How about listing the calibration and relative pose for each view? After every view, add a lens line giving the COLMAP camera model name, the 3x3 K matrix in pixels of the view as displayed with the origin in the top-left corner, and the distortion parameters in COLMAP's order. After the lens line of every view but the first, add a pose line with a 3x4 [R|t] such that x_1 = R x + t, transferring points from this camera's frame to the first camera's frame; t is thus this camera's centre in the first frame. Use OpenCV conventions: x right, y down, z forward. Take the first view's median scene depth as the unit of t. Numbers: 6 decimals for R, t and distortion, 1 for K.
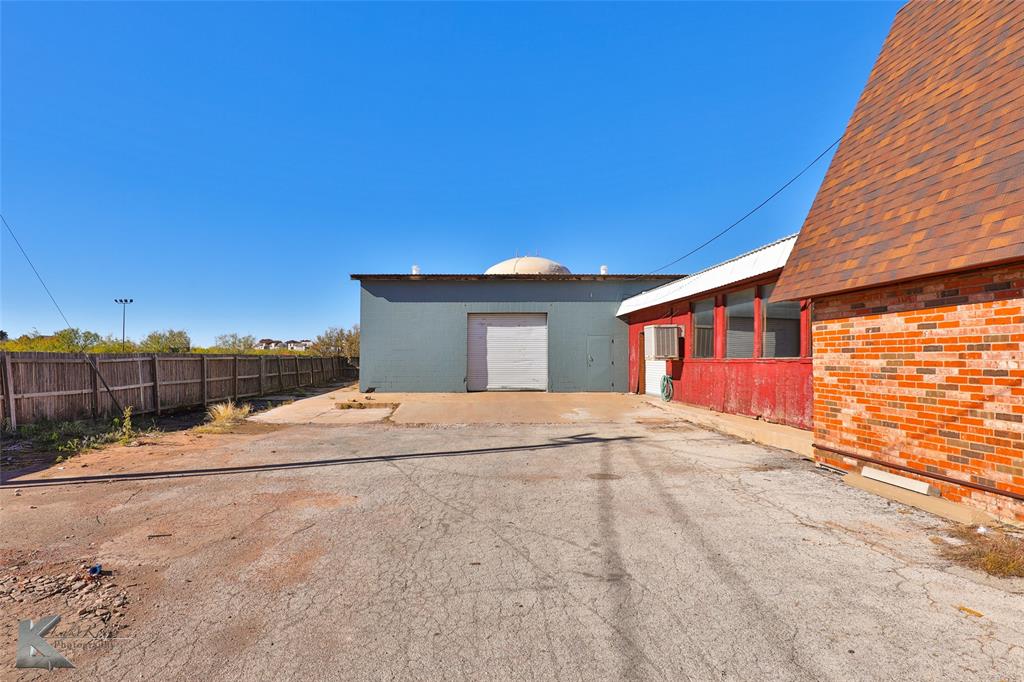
lens RADIAL K [[502.0, 0, 513.2], [0, 502.0, 348.9], [0, 0, 1]] dist [-0.003962, -0.000197]
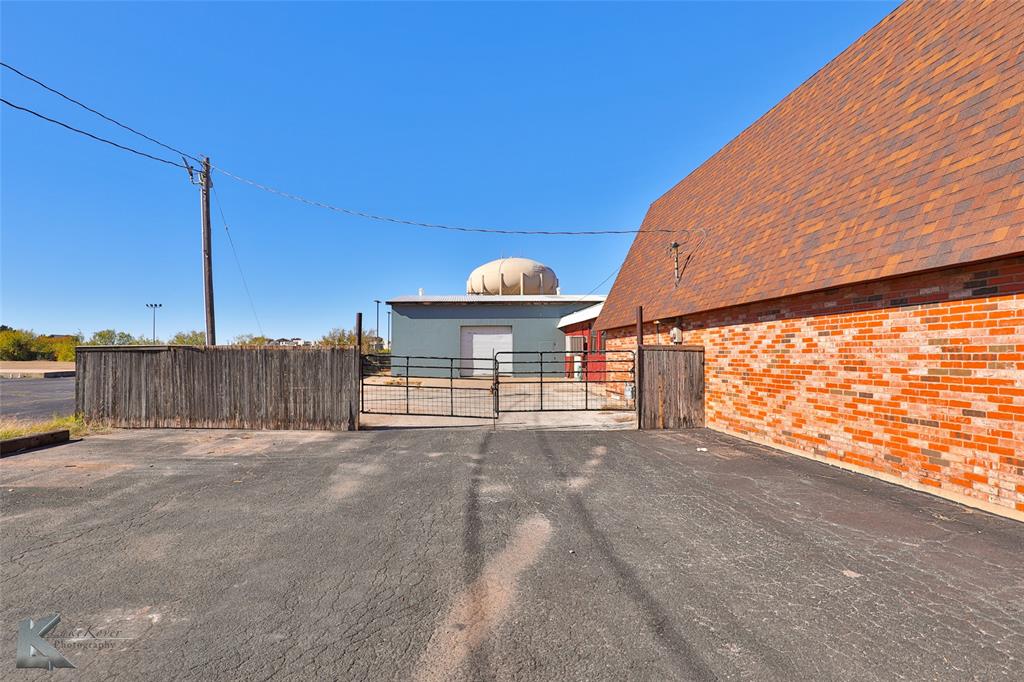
lens RADIAL K [[502.0, 0, 510.9], [0, 502.0, 344.4], [0, 0, 1]] dist [-0.003962, -0.000197]
pose [[0.999744, -0.001058, 0.022621, 0.027160], [0.001133, 0.999994, -0.003318, -0.008475], [-0.022617, 0.003343, 0.999739, -0.511436]]
